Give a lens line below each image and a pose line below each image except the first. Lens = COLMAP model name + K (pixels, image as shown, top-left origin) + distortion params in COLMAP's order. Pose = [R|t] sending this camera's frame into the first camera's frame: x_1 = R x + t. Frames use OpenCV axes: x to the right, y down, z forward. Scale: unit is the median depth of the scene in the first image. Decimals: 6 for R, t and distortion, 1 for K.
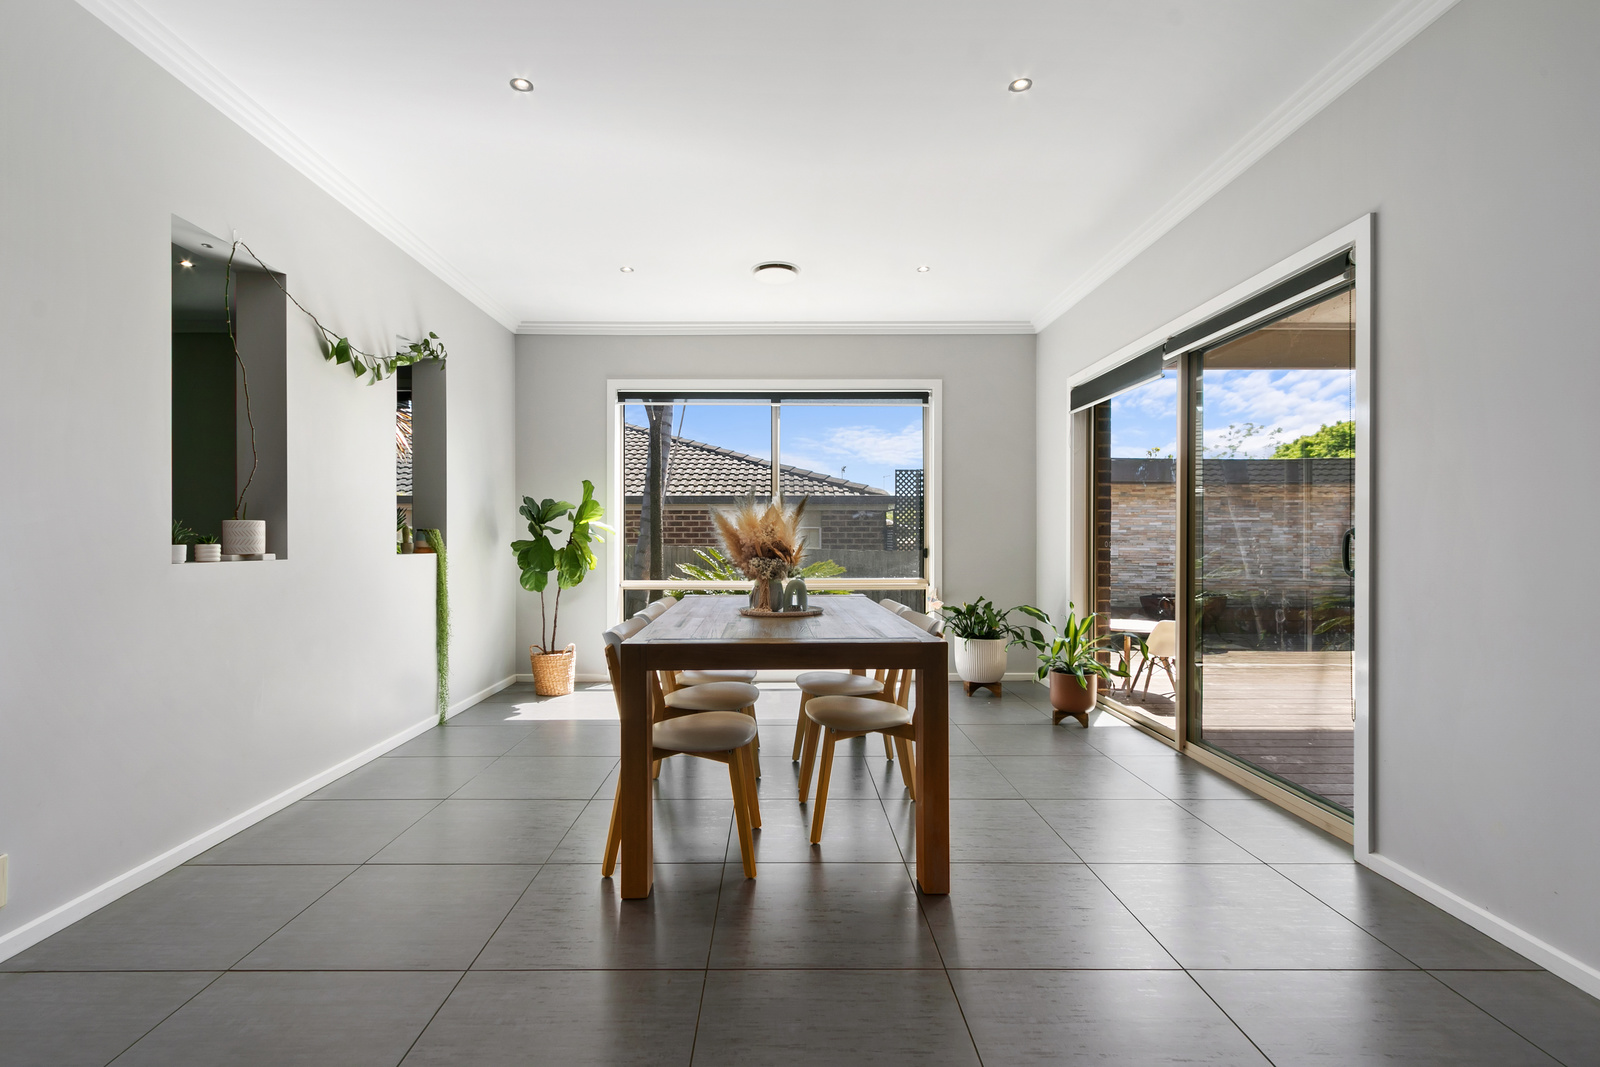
lens RADIAL K [[741.1, 0, 809.2], [0, 741.1, 534.1], [0, 0, 1]] dist [0.004185, 0.000174]
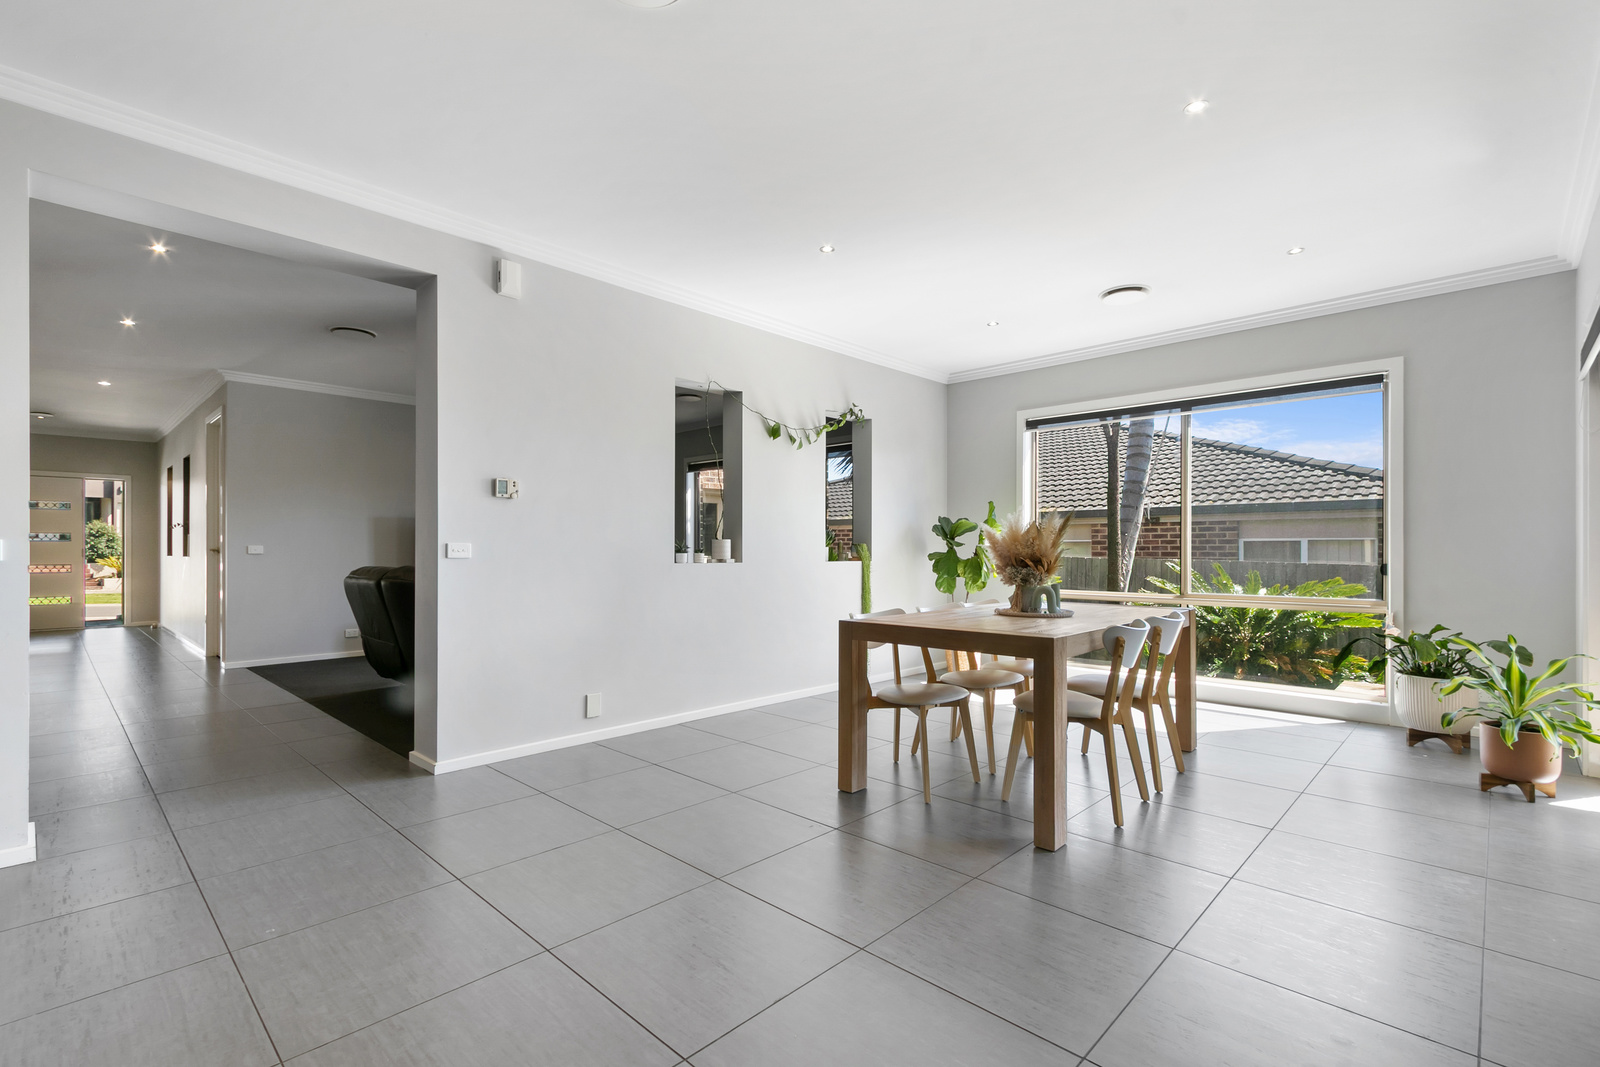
lens RADIAL K [[741.1, 0, 792.9], [0, 741.1, 542.4], [0, 0, 1]] dist [0.004185, 0.000174]
pose [[0.710769, -0.006041, -0.703399, 0.365835], [0.001559, 0.999974, -0.007012, 0.000523], [0.703424, 0.003887, 0.710760, -0.065978]]
